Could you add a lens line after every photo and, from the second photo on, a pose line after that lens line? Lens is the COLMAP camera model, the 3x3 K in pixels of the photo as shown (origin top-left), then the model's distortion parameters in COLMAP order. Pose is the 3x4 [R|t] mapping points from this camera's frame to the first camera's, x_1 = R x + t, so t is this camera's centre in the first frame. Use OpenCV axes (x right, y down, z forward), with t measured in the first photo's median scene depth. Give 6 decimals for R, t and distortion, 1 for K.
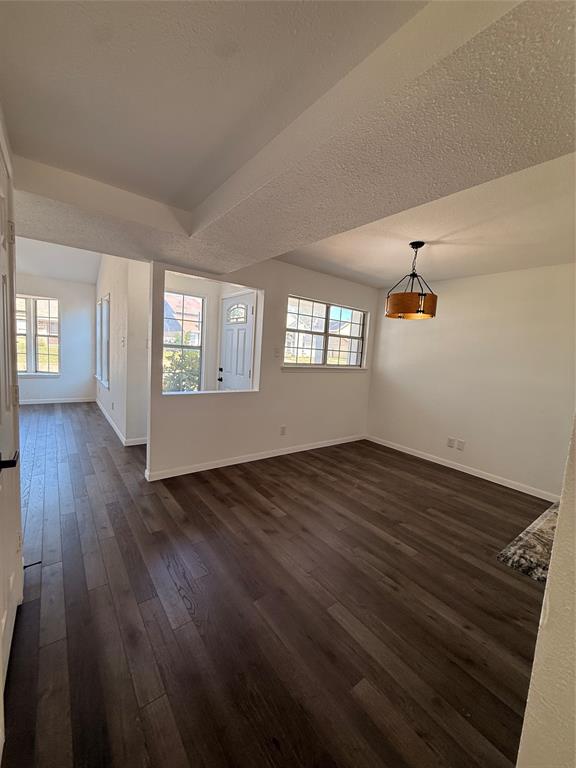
lens RADIAL K [[306.9, 0, 288.0], [0, 306.9, 382.7], [0, 0, 1]] dist [0.000548, 0.000082]
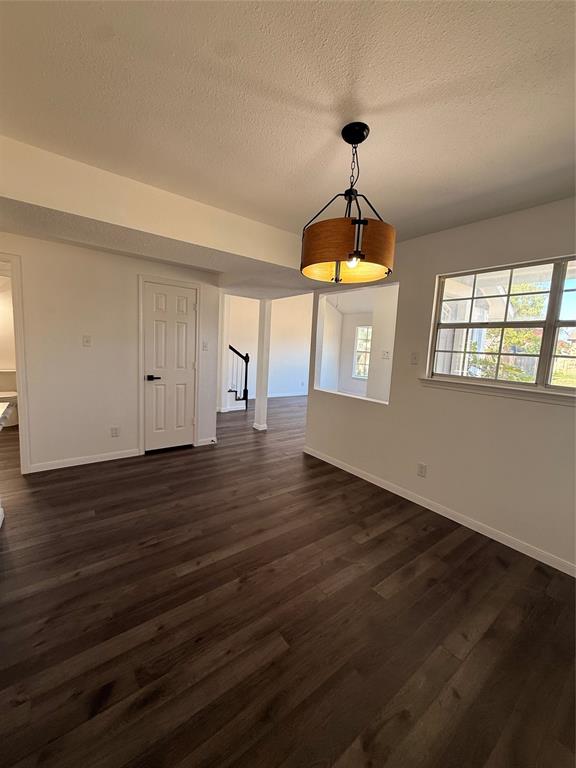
lens RADIAL K [[306.9, 0, 288.3], [0, 306.9, 382.7], [0, 0, 1]] dist [0.000548, 0.000082]
pose [[0.000364, 0.051312, -0.998683, 0.780879], [-0.160599, 0.985722, 0.050588, -0.031408], [0.987020, 0.160369, 0.008599, 0.769257]]
